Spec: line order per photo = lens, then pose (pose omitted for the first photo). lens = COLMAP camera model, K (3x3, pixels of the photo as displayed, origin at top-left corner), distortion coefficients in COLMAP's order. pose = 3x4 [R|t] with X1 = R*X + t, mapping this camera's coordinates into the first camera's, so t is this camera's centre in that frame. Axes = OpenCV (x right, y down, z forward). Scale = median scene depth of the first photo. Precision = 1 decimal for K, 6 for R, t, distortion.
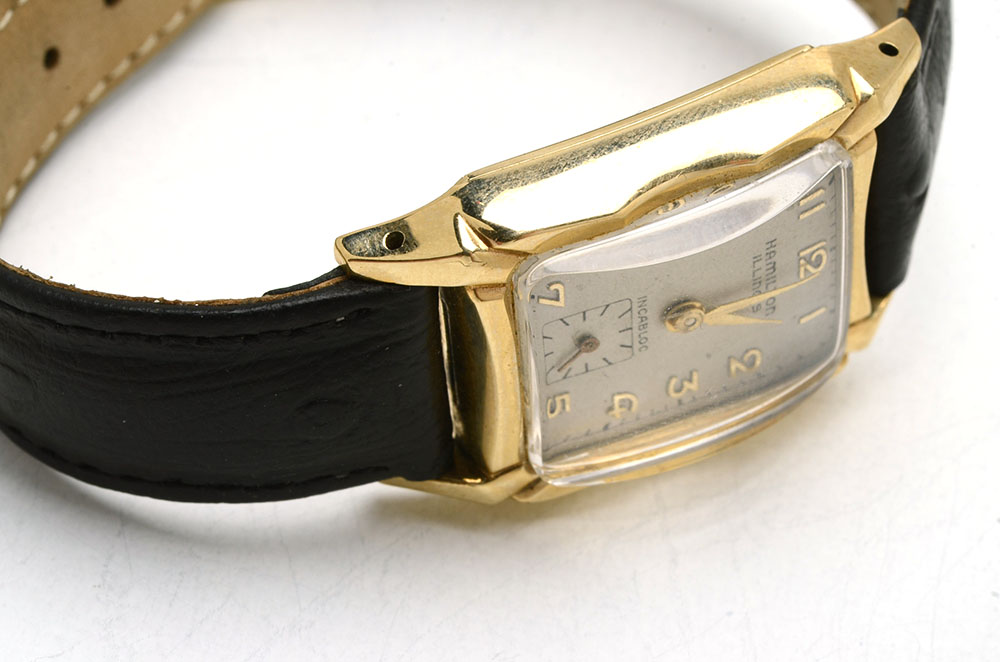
lens RADIAL K [[2547.9, 0, 500.0], [0, 2547.9, 331.0], [0, 0, 1]] dist [-0.078374, -0.277364]
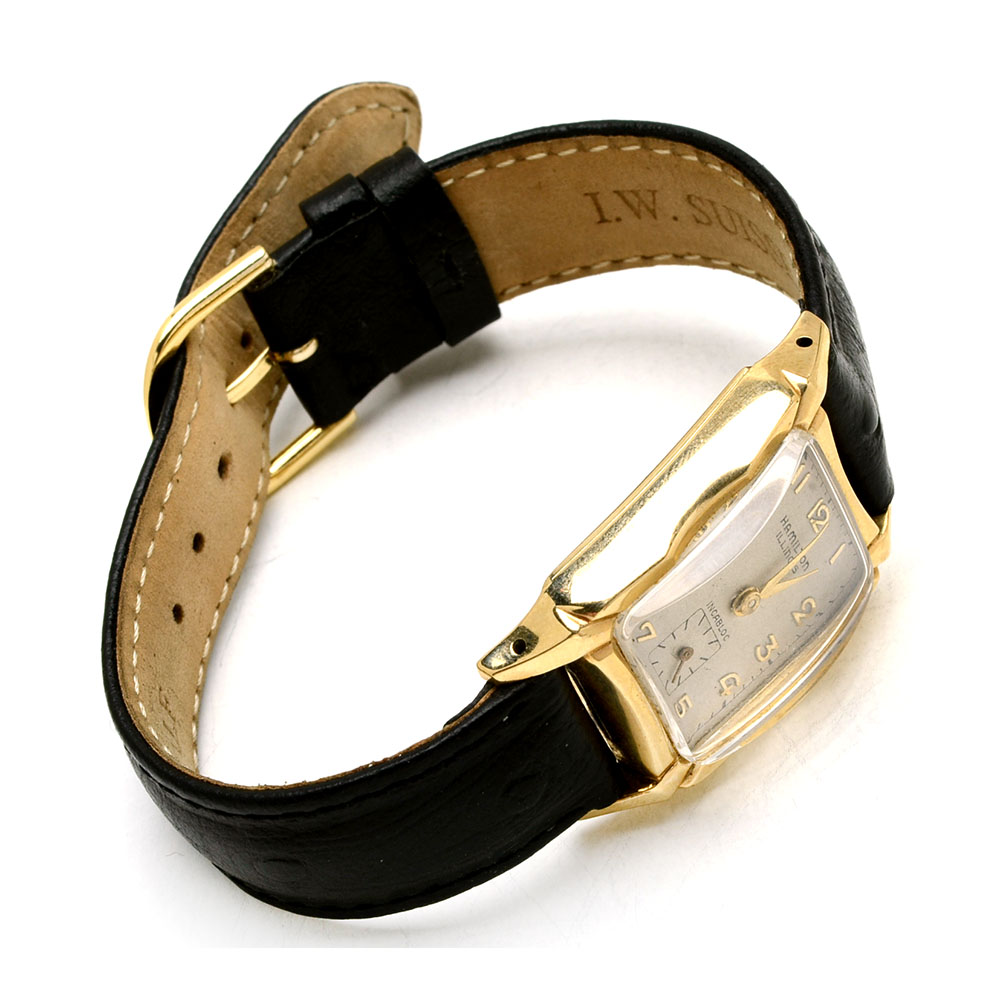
lens RADIAL K [[3435.1, 0, 500.0], [0, 3435.1, 500.0], [0, 0, 1]] dist [-0.018007, -0.540349]
pose [[0.909401, -0.415830, 0.008725, -0.032575], [0.415911, 0.909325, -0.012070, -0.081705], [-0.002915, 0.014605, 0.999889, -0.710259]]
